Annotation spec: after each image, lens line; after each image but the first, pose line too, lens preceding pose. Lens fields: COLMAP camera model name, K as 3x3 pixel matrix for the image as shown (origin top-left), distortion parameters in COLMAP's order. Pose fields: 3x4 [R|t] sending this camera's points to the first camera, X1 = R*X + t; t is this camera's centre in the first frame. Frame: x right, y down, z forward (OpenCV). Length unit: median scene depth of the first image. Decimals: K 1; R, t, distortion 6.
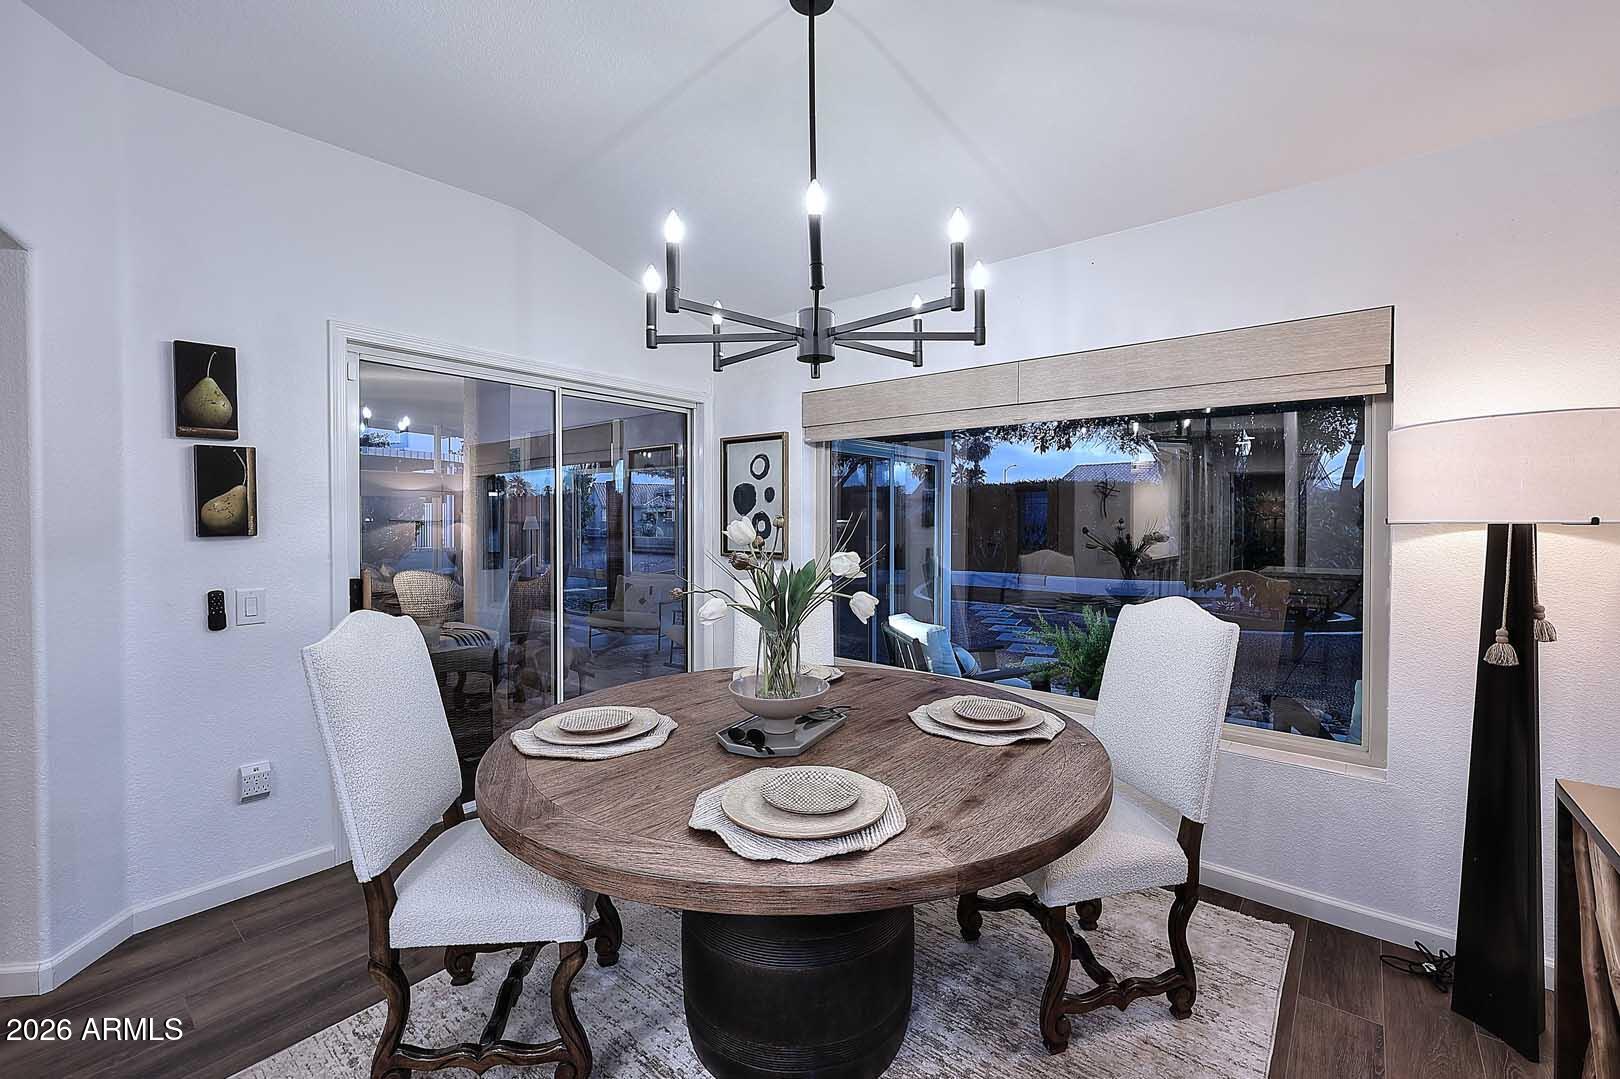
lens RADIAL K [[661.7, 0, 812.9], [0, 661.7, 522.4], [0, 0, 1]] dist [-0.038093, -0.000040]
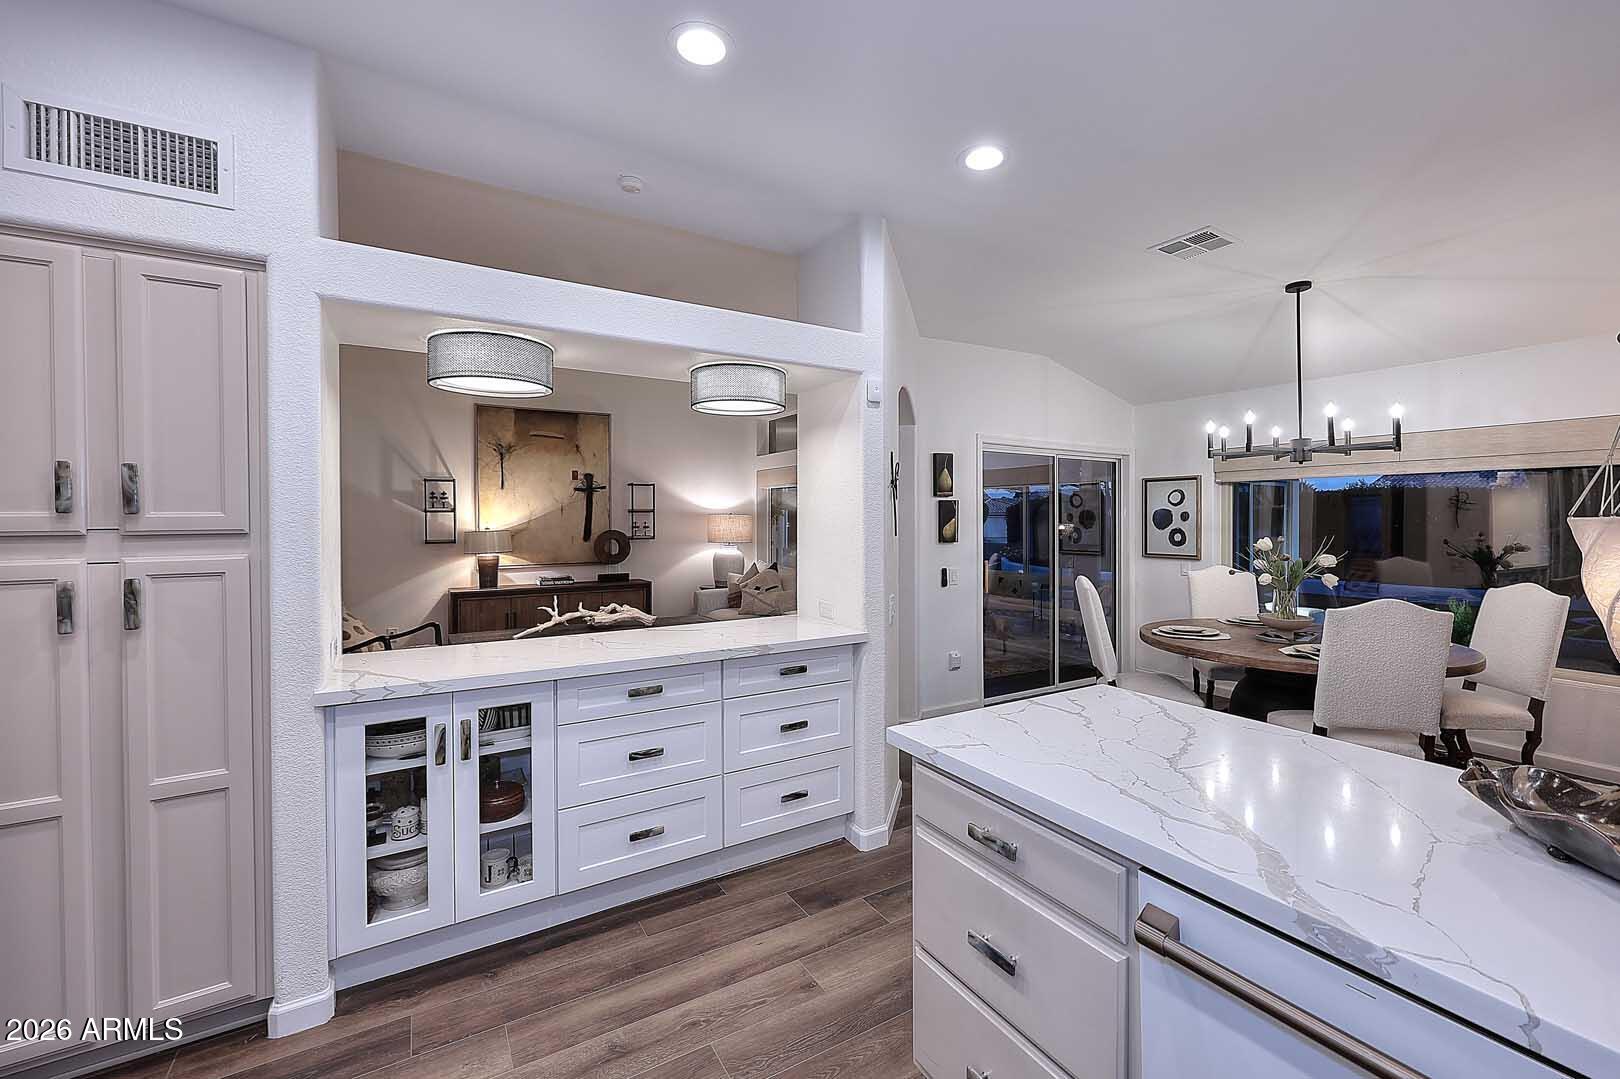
lens RADIAL K [[670.7, 0, 810.2], [0, 670.7, 525.7], [0, 0, 1]] dist [-0.002294, -0.000096]
pose [[0.942872, 0.001455, -0.333153, -0.362623], [-0.001134, 0.999999, 0.001158, -0.021666], [0.333154, -0.000714, 0.942872, -0.732097]]
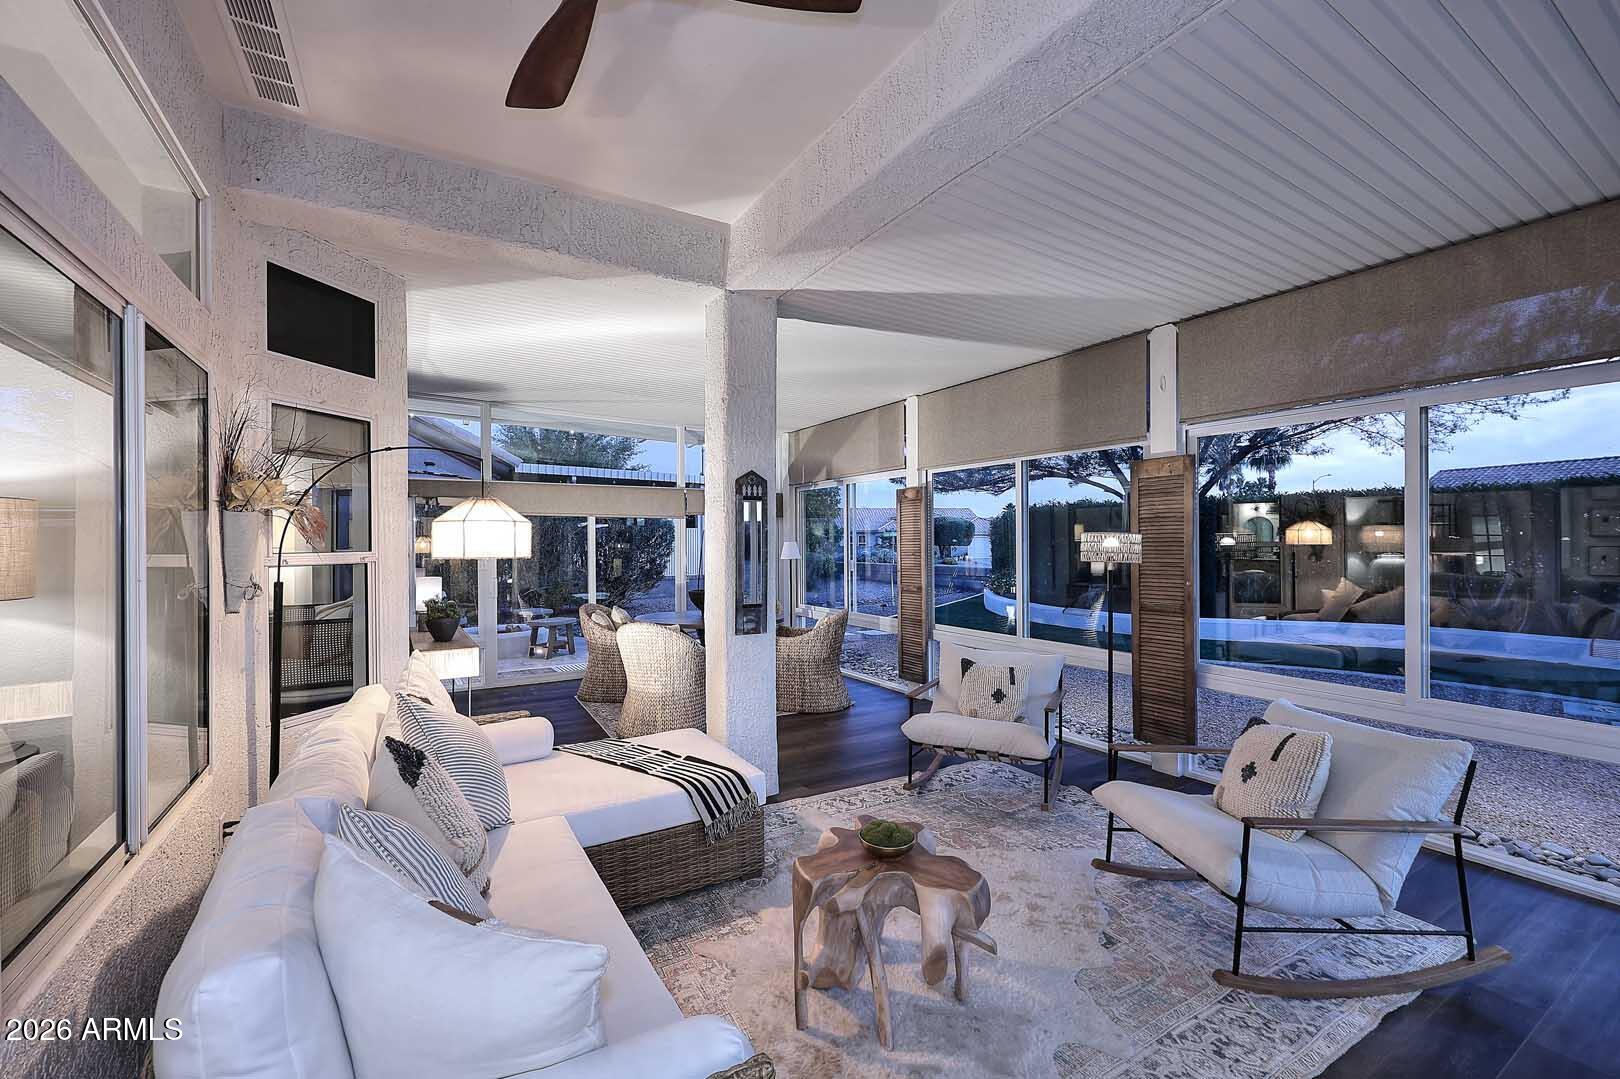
lens RADIAL K [[664.0, 0, 810.0], [0, 664.0, 539.5], [0, 0, 1]] dist [0.000454, 0.000012]
pose [[0.943219, -0.005631, -0.332124, -0.406782], [0.002277, 0.999942, -0.010488, -0.011923], [0.332164, 0.009136, 0.943178, 0.768490]]
